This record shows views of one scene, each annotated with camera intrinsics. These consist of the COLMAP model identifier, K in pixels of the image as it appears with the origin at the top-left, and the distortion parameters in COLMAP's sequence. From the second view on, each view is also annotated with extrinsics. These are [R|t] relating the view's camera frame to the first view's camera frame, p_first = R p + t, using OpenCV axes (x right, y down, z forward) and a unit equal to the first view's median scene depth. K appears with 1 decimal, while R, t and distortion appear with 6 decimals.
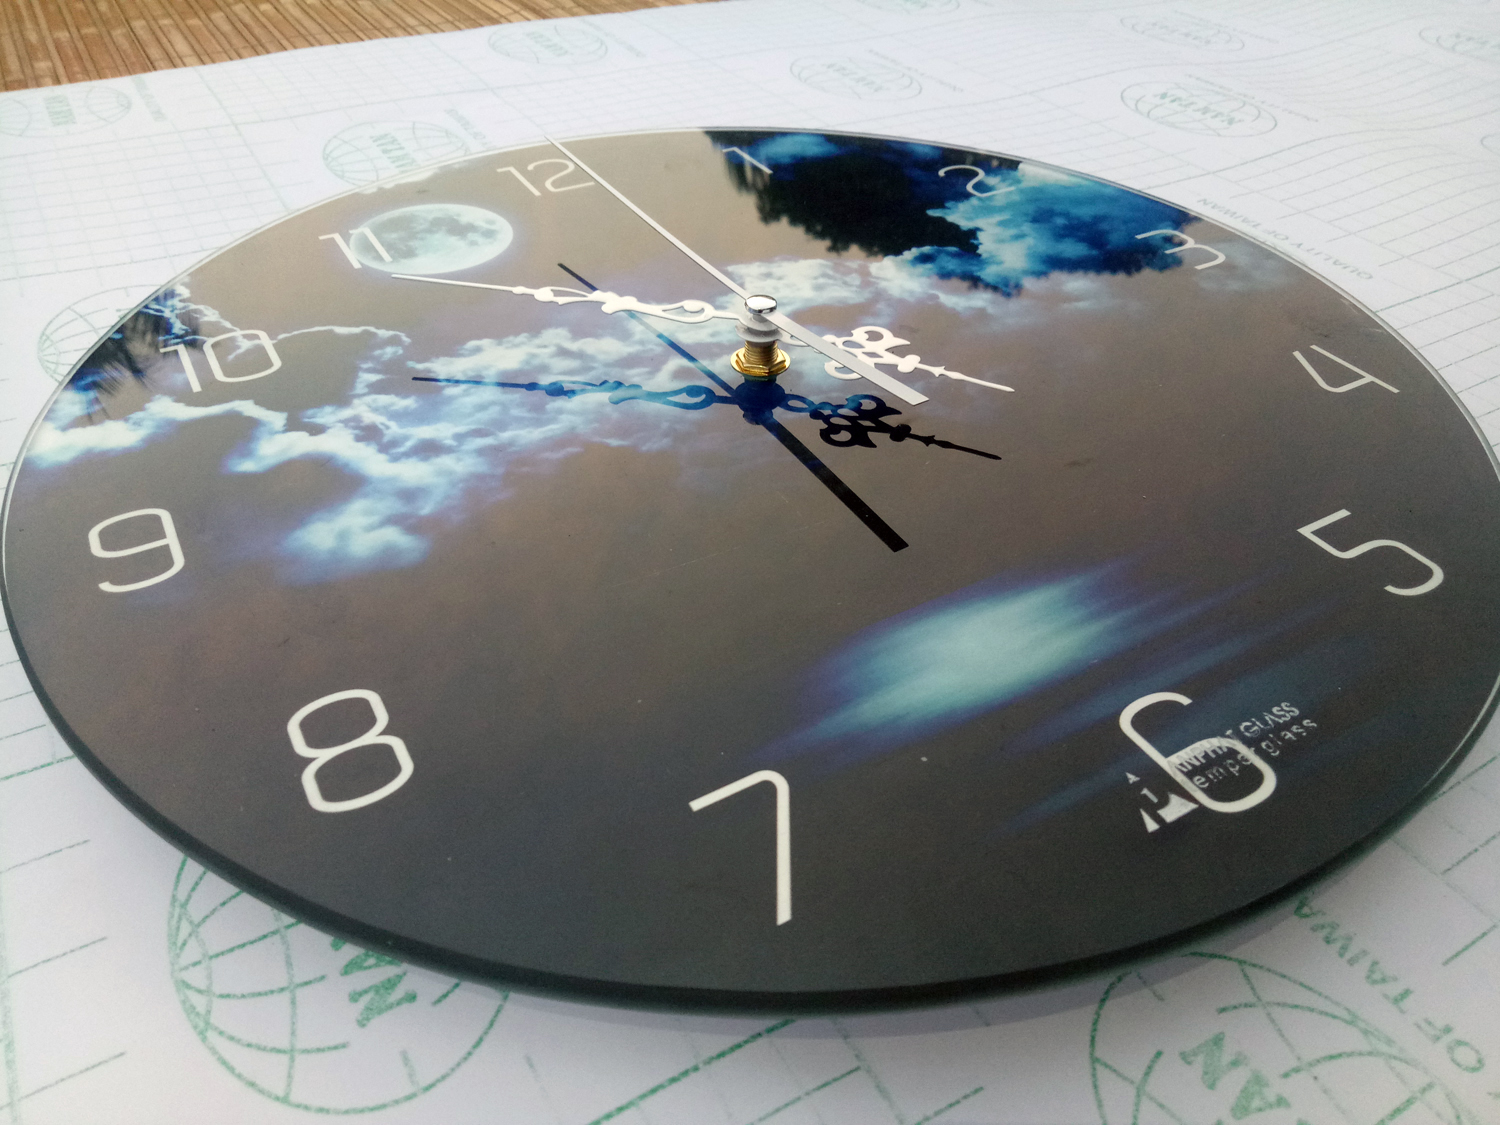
lens RADIAL K [[1094.4, 0, 729.8], [0, 1094.4, 582.3], [0, 0, 1]] dist [0.004079, 0.005034]
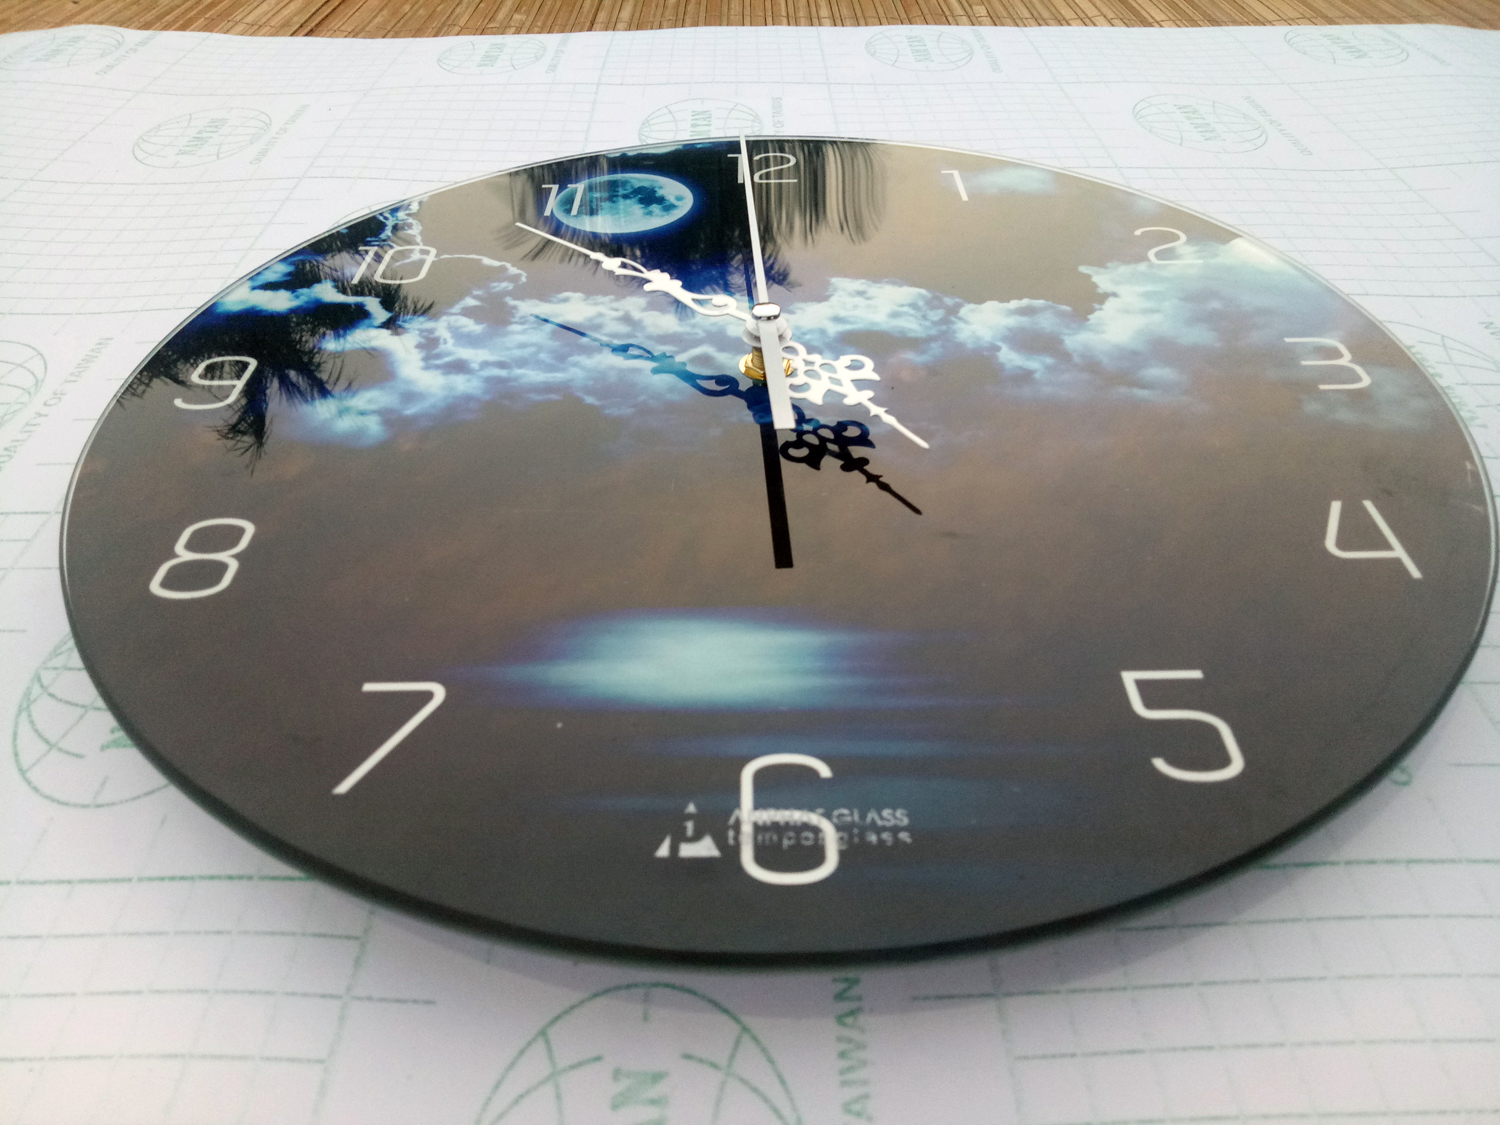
lens RADIAL K [[1094.4, 0, 745.6], [0, 1094.4, 567.1], [0, 0, 1]] dist [0.004079, 0.005034]
pose [[0.871009, 0.302559, -0.387042, 0.515271], [-0.304809, 0.950693, 0.057229, -0.077727], [0.385273, 0.068127, 0.920285, 0.041386]]
